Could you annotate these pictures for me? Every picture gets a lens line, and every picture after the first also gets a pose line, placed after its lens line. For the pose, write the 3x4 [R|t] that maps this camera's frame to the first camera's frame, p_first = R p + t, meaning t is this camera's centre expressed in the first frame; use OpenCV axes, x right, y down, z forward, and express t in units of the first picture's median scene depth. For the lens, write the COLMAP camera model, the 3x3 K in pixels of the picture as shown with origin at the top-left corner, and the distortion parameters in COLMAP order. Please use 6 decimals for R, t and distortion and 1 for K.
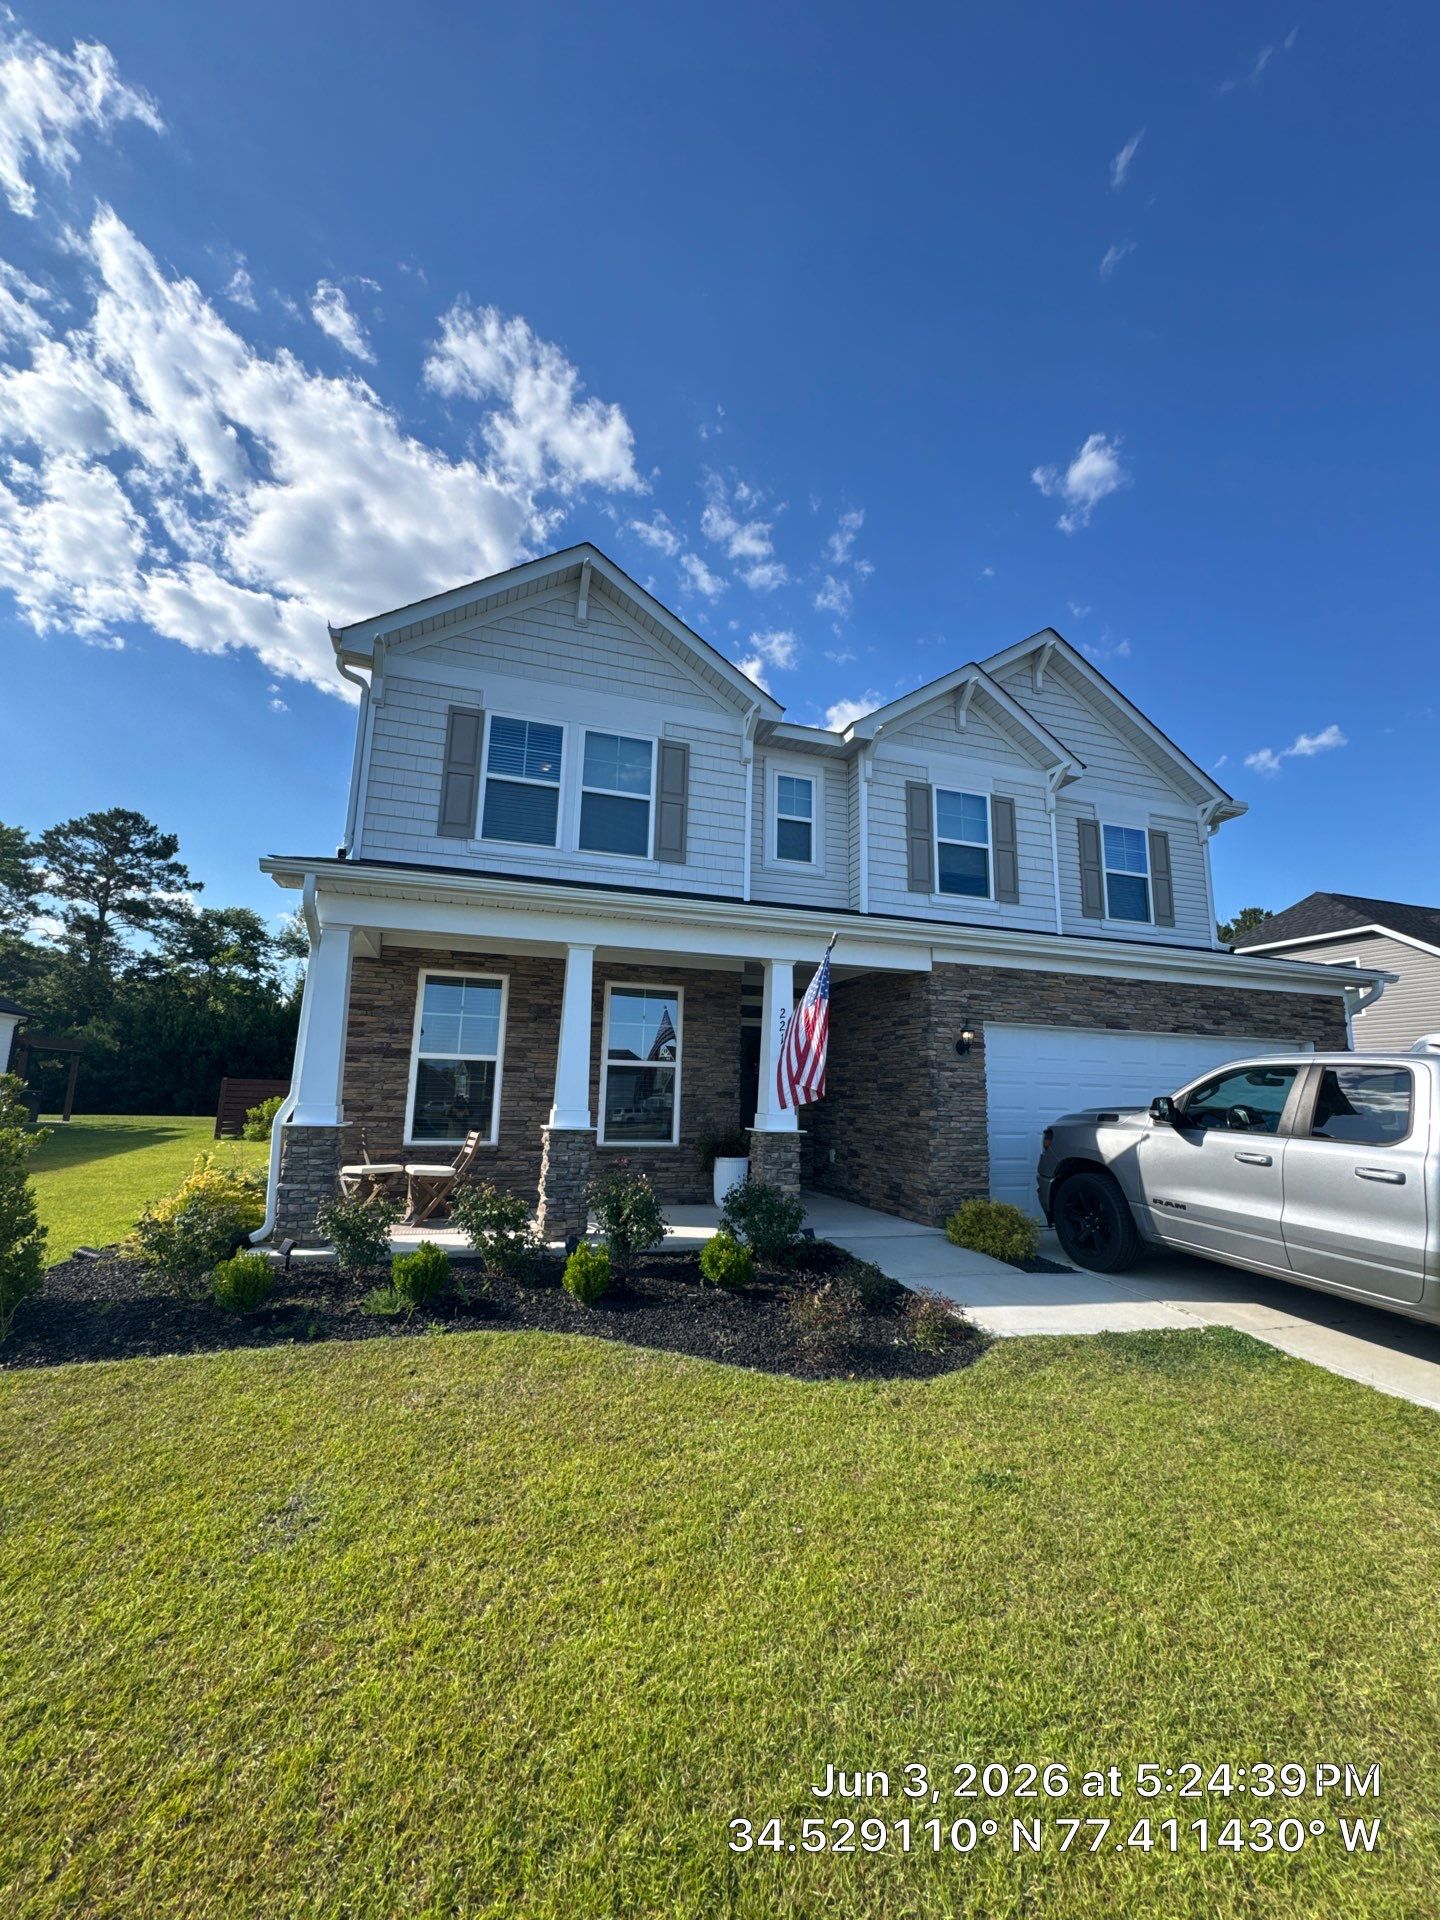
lens RADIAL K [[782.2, 0, 720.0], [0, 782.2, 960.0], [0, 0, 1]] dist [-0.003668, -0.000068]
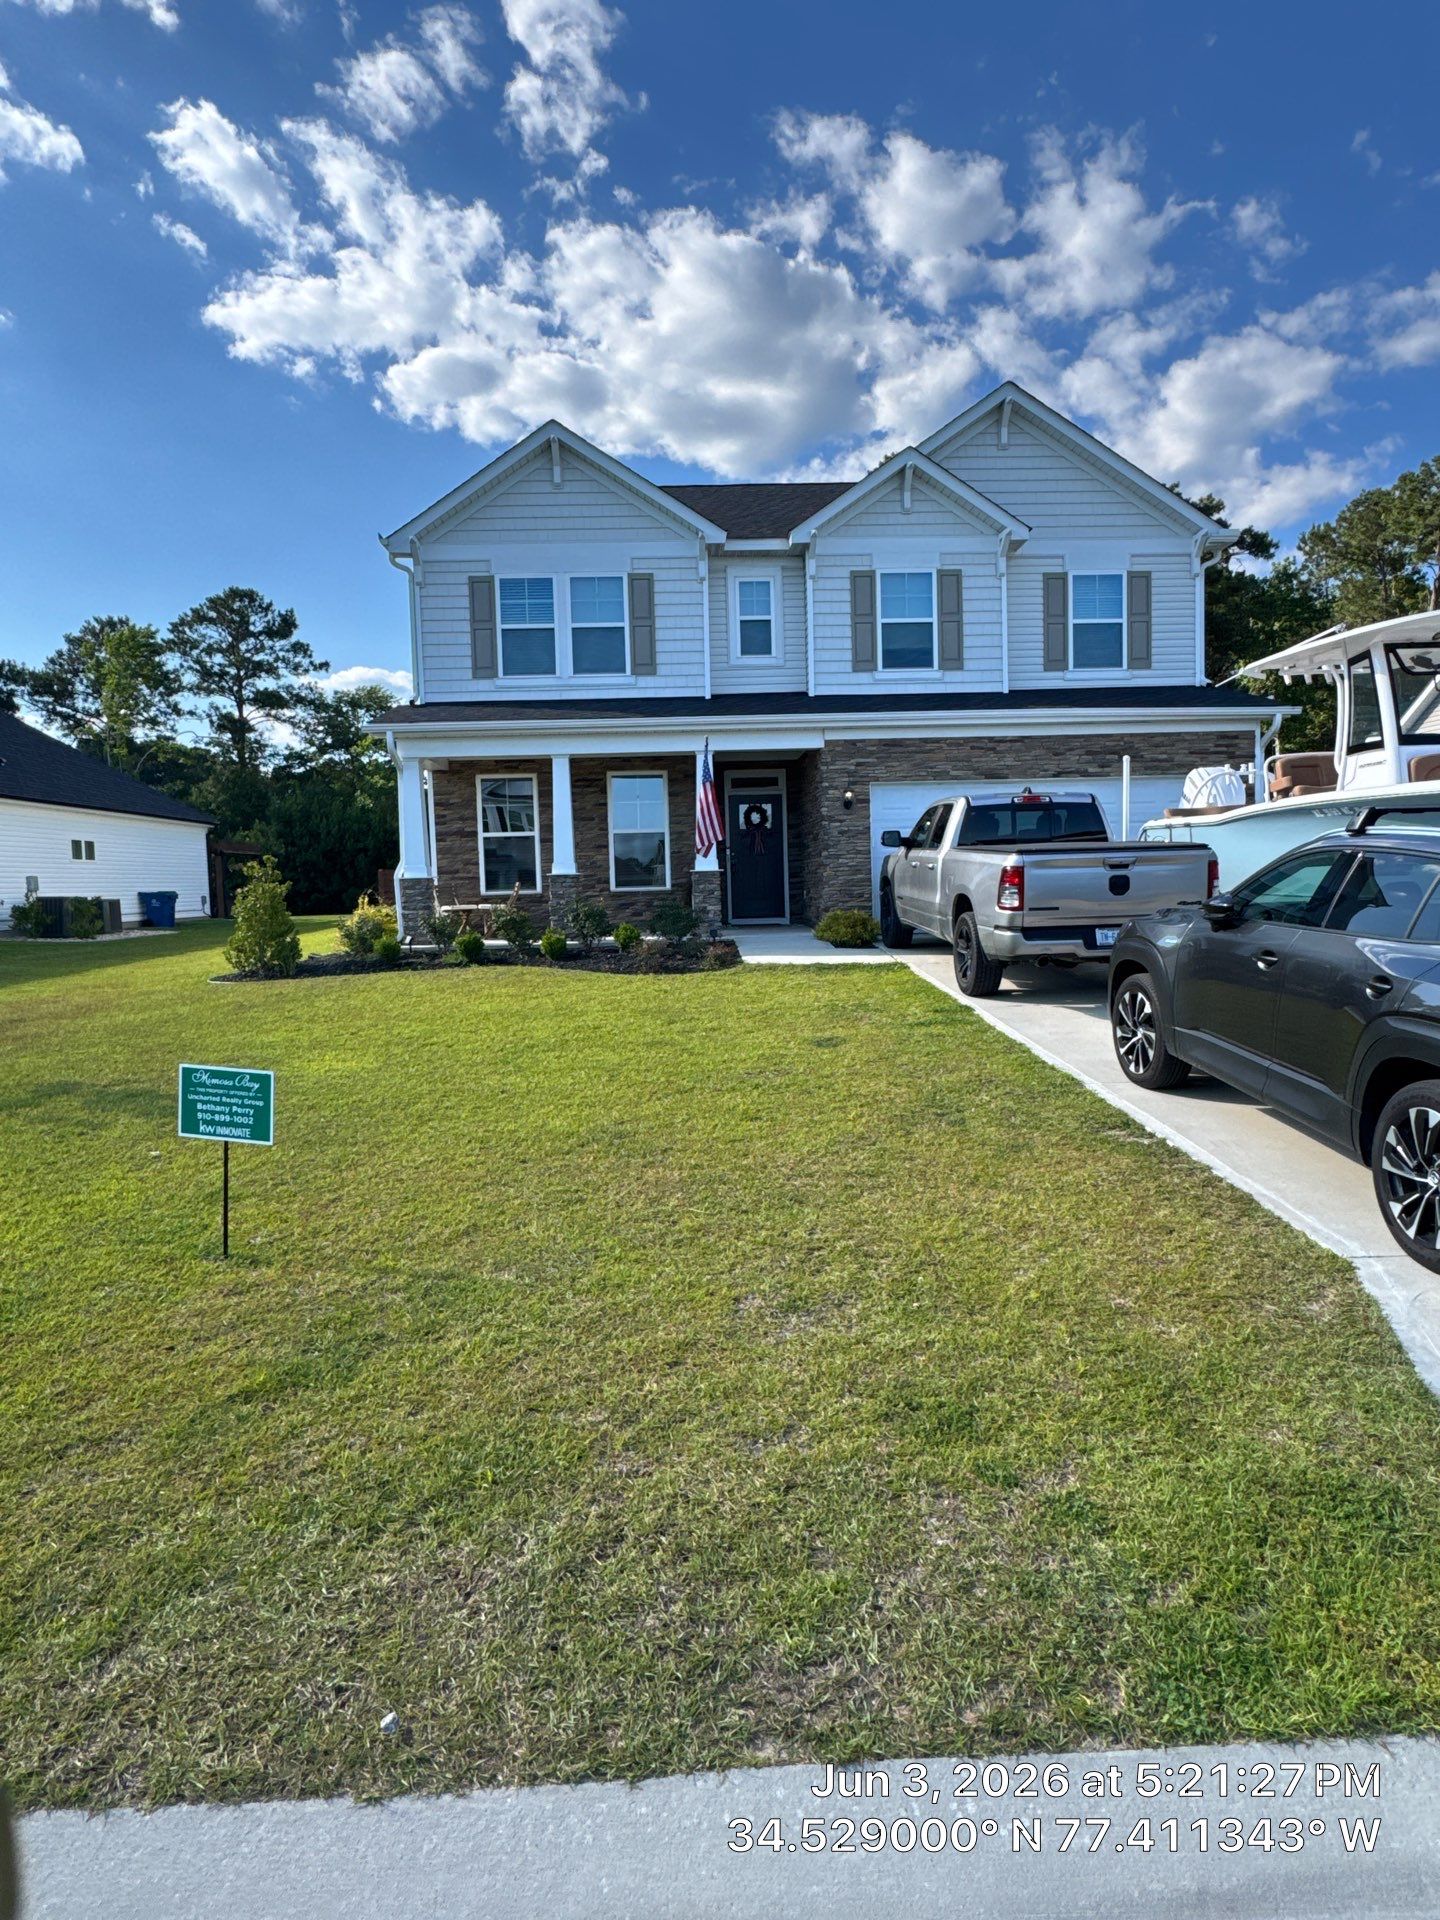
lens RADIAL K [[1094.9, 0, 720.0], [0, 1094.9, 960.0], [0, 0, 1]] dist [0.002107, -0.000178]
pose [[0.962367, -0.030776, -0.270004, 0.107235], [0.095146, 0.968837, 0.228696, -0.014137], [0.254552, -0.245779, 0.935305, -0.157080]]
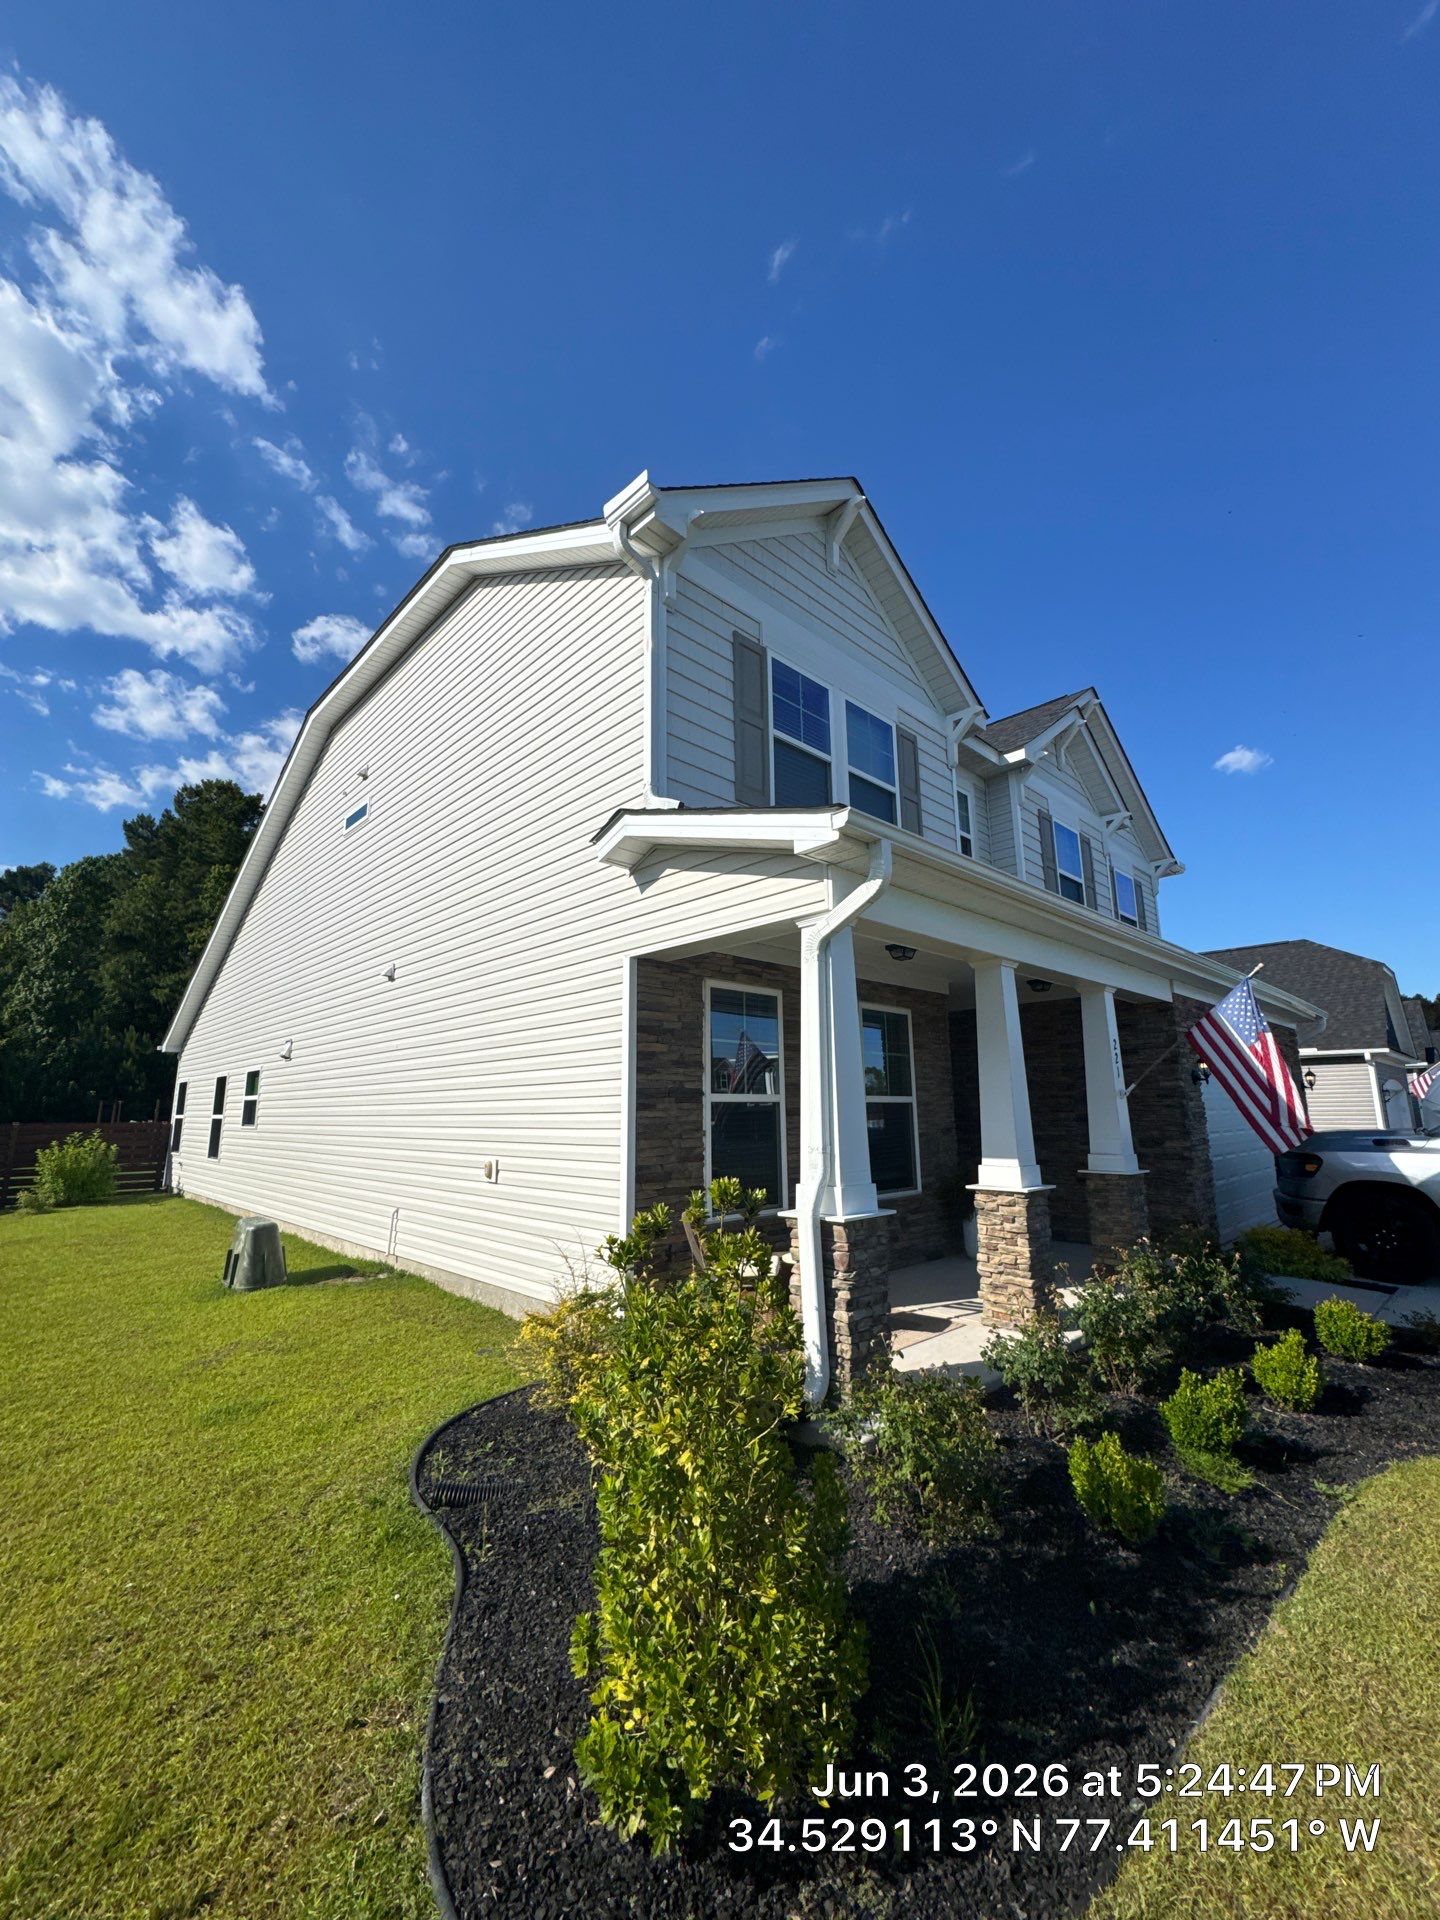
lens RADIAL K [[805.8, 0, 710.3], [0, 805.8, 971.2], [0, 0, 1]] dist [0.012309, 0.000029]
pose [[0.904321, 0.042122, 0.424769, -0.130368], [-0.039737, 0.999105, -0.014478, 0.002630], [-0.424998, -0.003786, 0.905186, 0.057481]]
